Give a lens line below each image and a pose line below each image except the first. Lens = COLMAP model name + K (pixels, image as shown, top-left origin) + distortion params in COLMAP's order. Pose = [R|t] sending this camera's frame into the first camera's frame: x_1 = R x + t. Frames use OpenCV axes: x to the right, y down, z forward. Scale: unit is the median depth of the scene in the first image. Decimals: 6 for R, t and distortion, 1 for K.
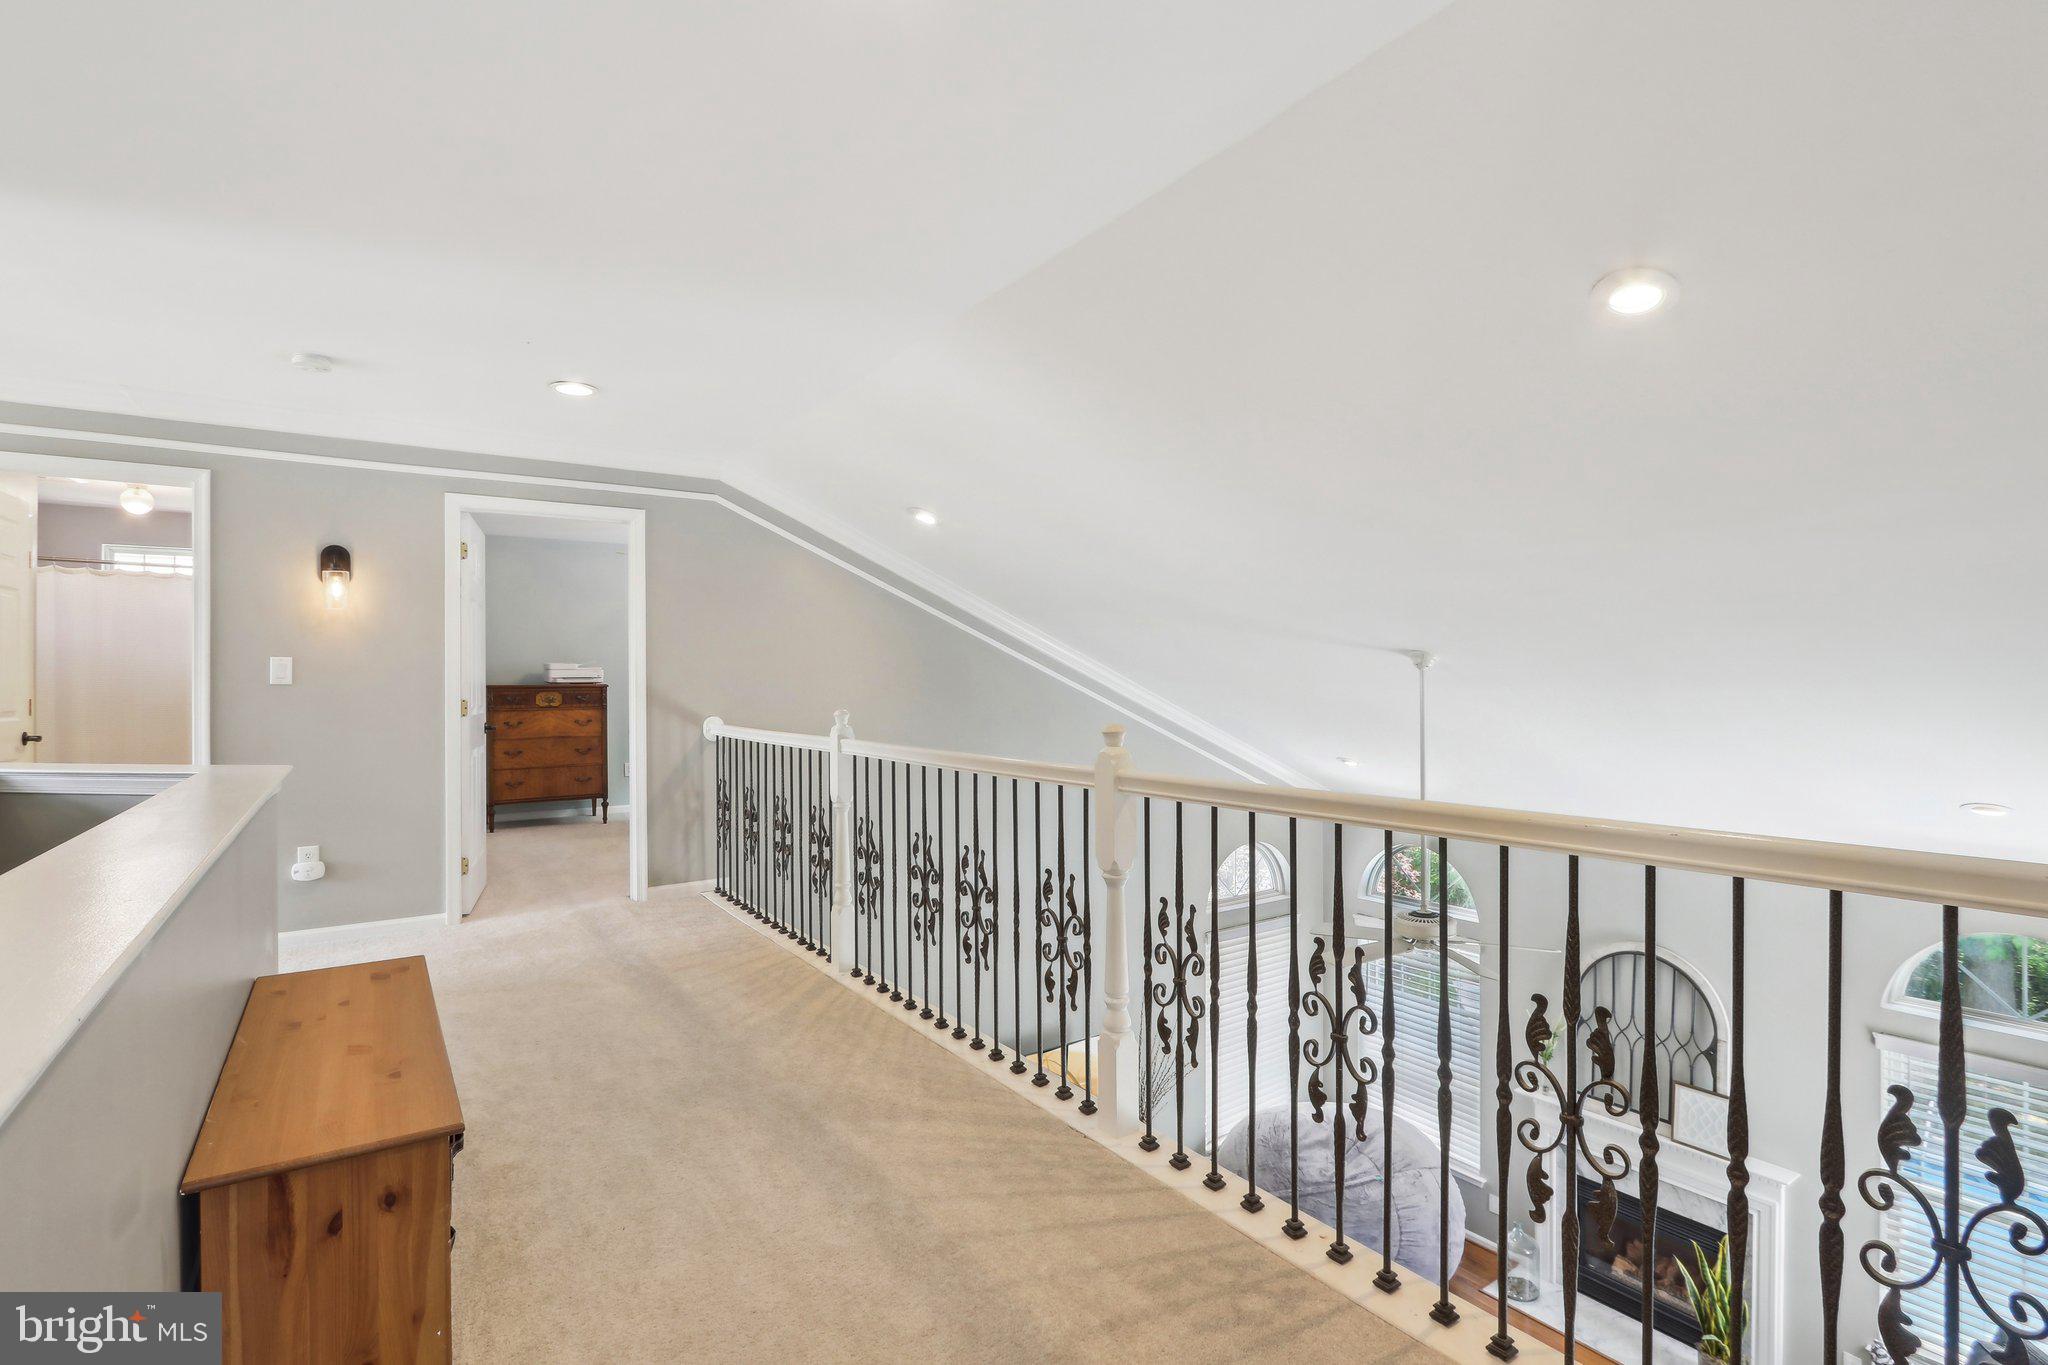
lens RADIAL K [[959.3, 0, 1025.8], [0, 959.3, 687.9], [0, 0, 1]] dist [-0.013324, -0.000449]
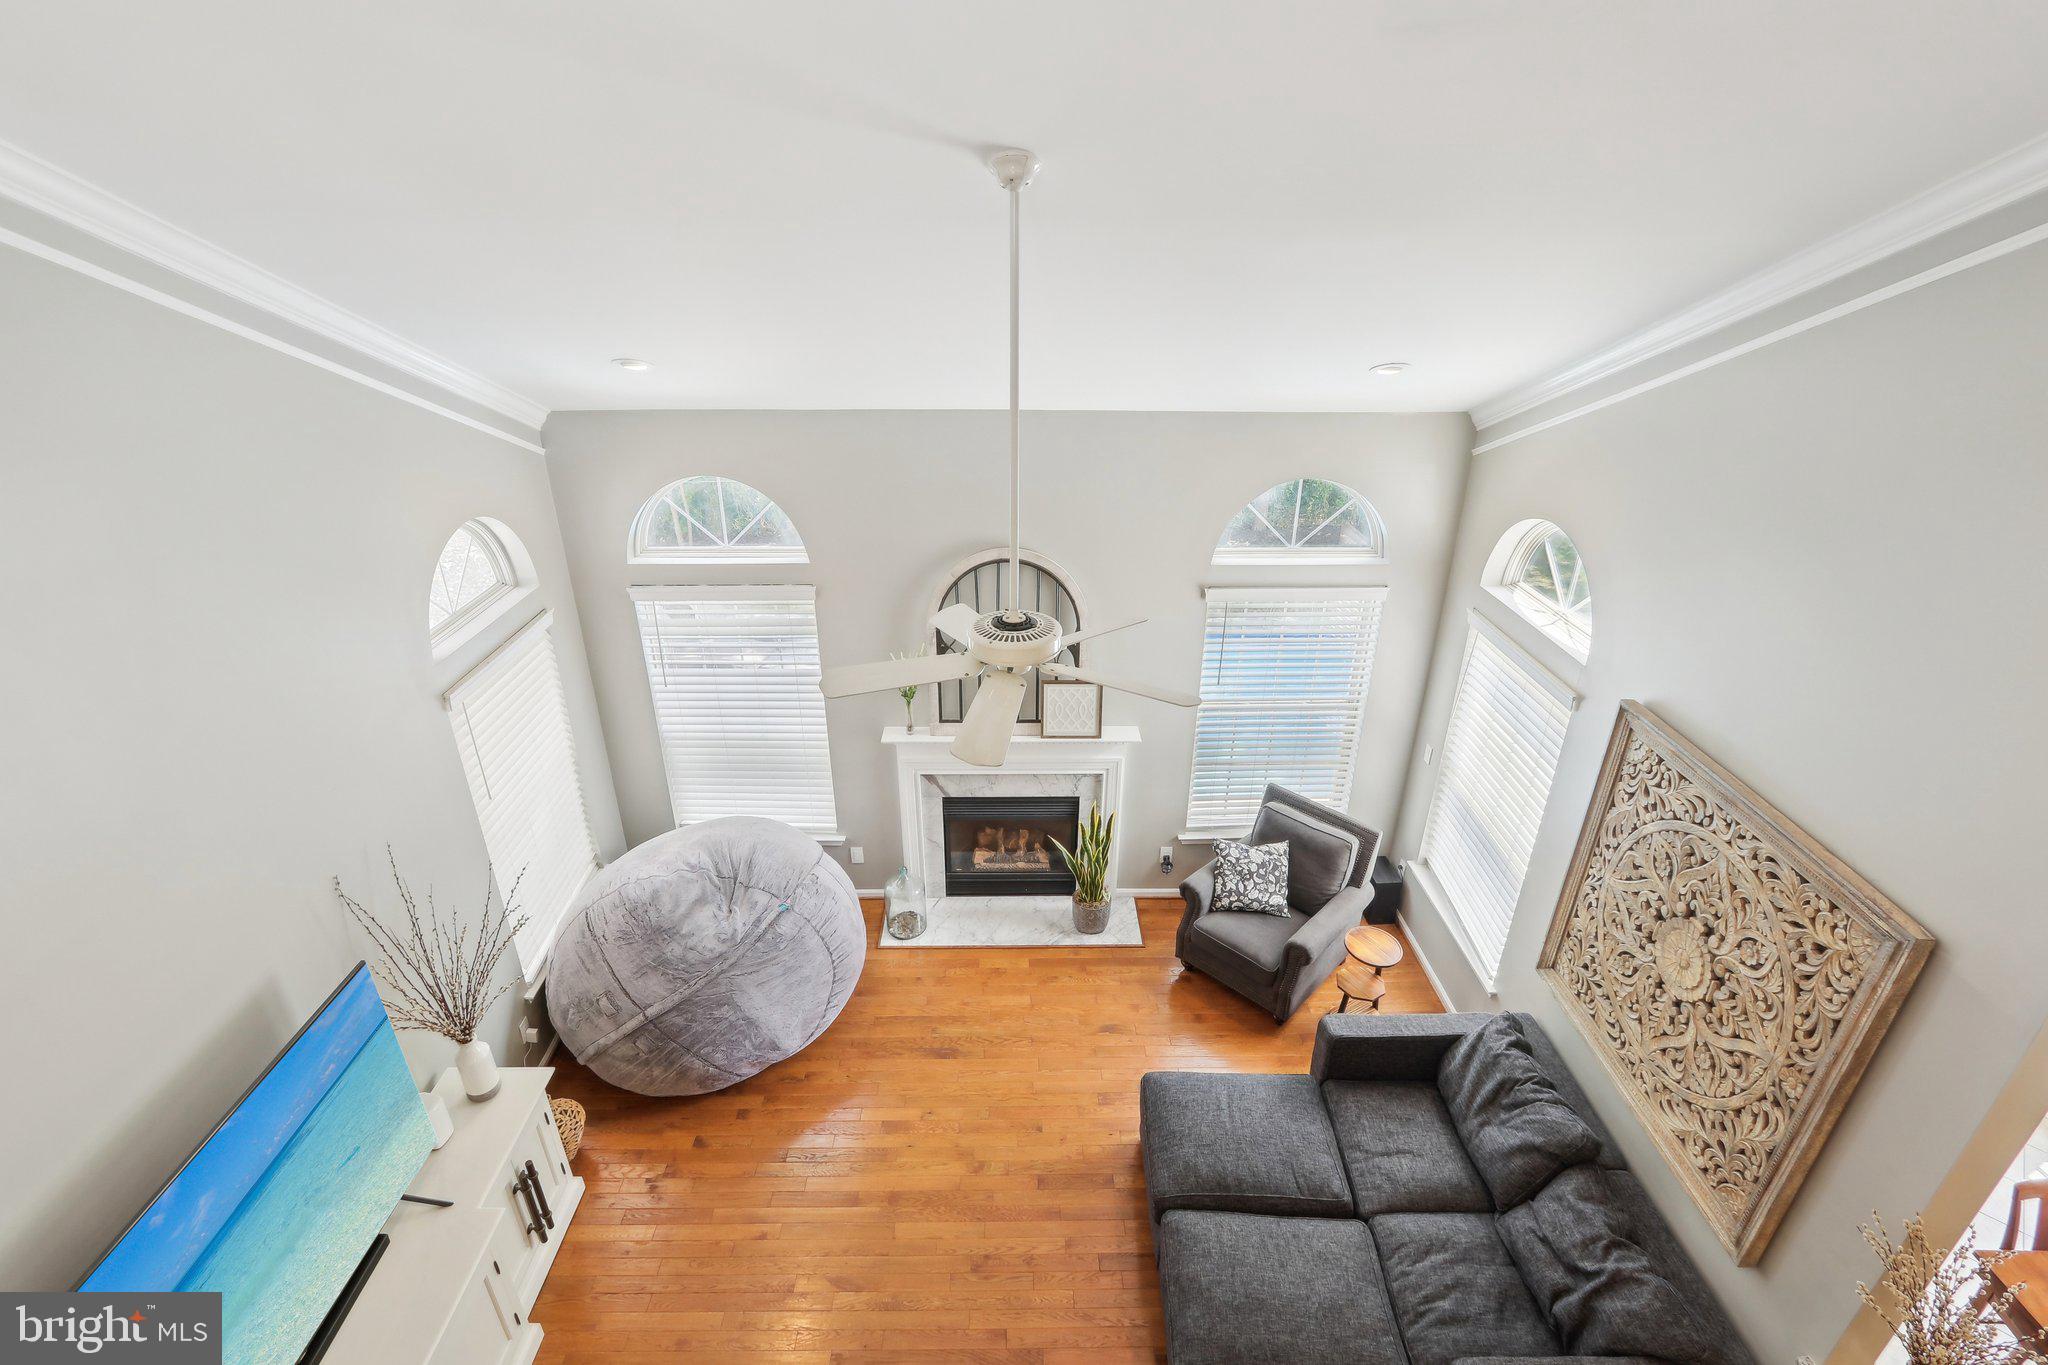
lens RADIAL K [[959.3, 0, 1020.5], [0, 959.3, 689.5], [0, 0, 1]] dist [-0.013324, -0.000449]
pose [[0.570738, -0.359162, 0.738418, -0.010461], [-0.000468, 0.899126, 0.437690, -0.000562], [-0.821132, -0.250152, 0.512997, 0.115037]]
